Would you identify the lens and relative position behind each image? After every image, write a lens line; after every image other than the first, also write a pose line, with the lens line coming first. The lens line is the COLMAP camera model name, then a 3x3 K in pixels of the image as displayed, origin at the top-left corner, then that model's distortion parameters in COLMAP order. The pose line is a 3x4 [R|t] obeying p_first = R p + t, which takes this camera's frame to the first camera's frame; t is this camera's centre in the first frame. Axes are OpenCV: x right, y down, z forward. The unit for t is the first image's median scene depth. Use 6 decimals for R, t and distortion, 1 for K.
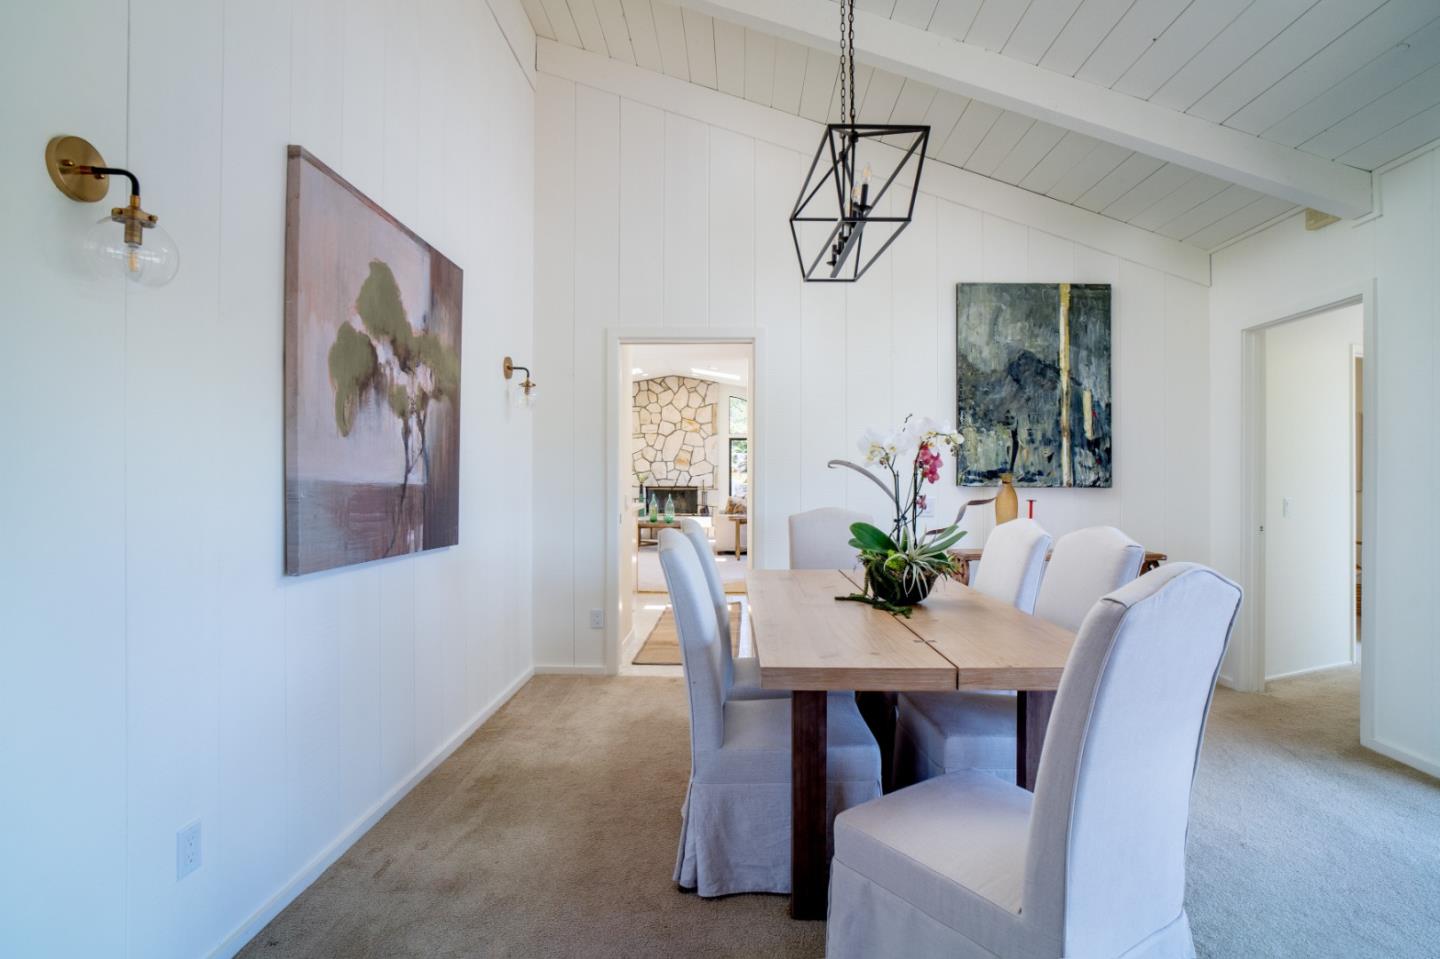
lens RADIAL K [[756.9, 0, 715.5], [0, 756.9, 481.7], [0, 0, 1]] dist [-0.050235, 0.021933]
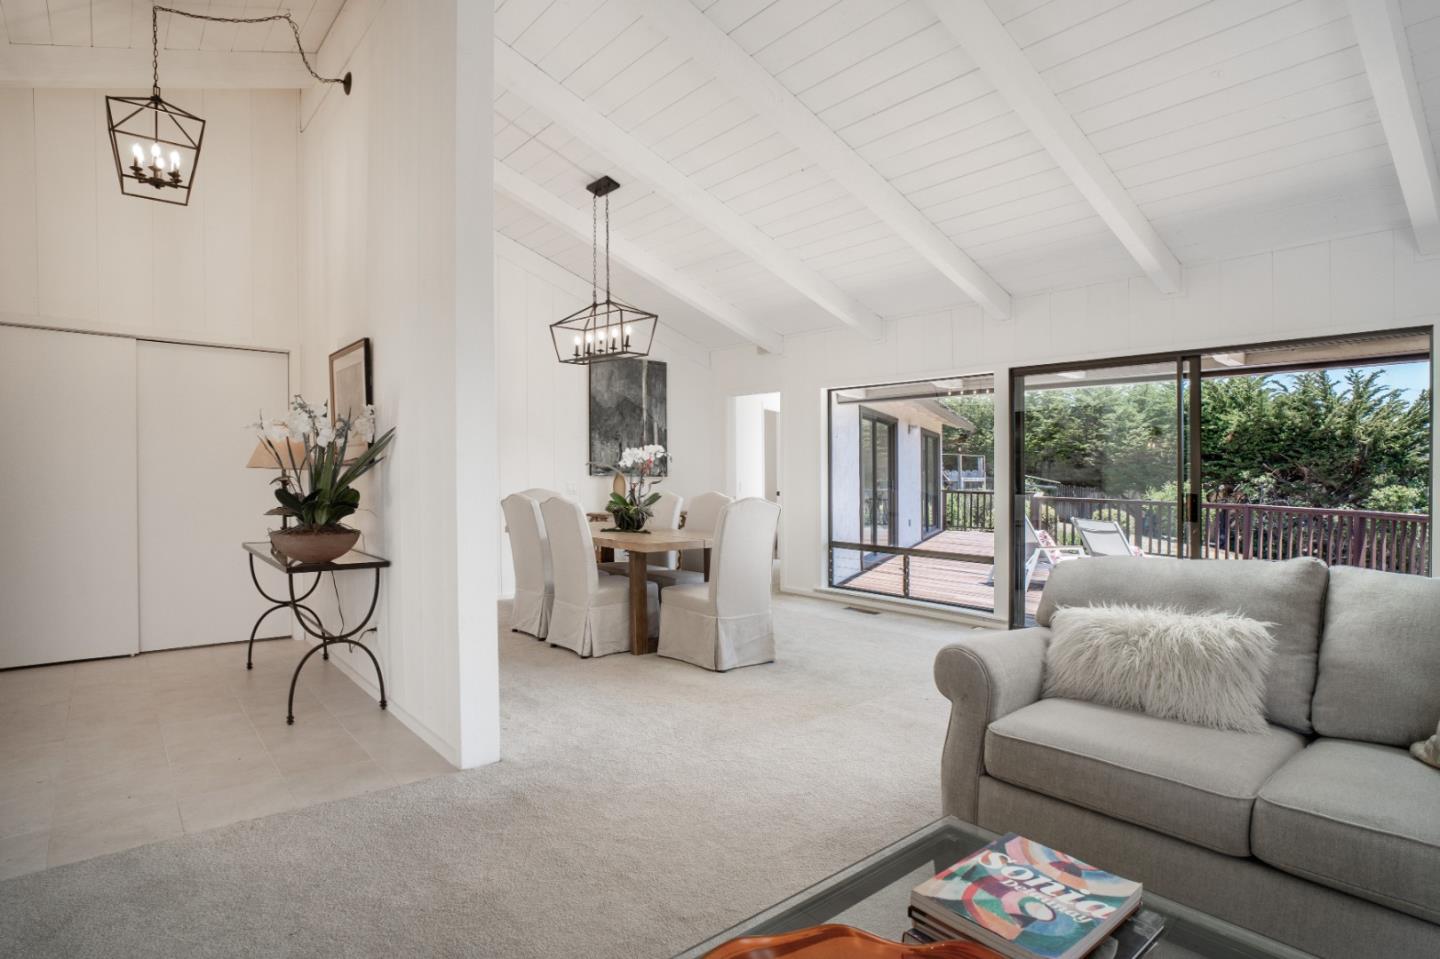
lens RADIAL K [[756.9, 0, 721.7], [0, 756.9, 485.2], [0, 0, 1]] dist [-0.050235, 0.021933]
pose [[0.742675, -0.010708, 0.669566, -0.588929], [0.001287, 0.999893, 0.014564, 0.003249], [-0.669651, -0.009955, 0.742609, -0.440105]]
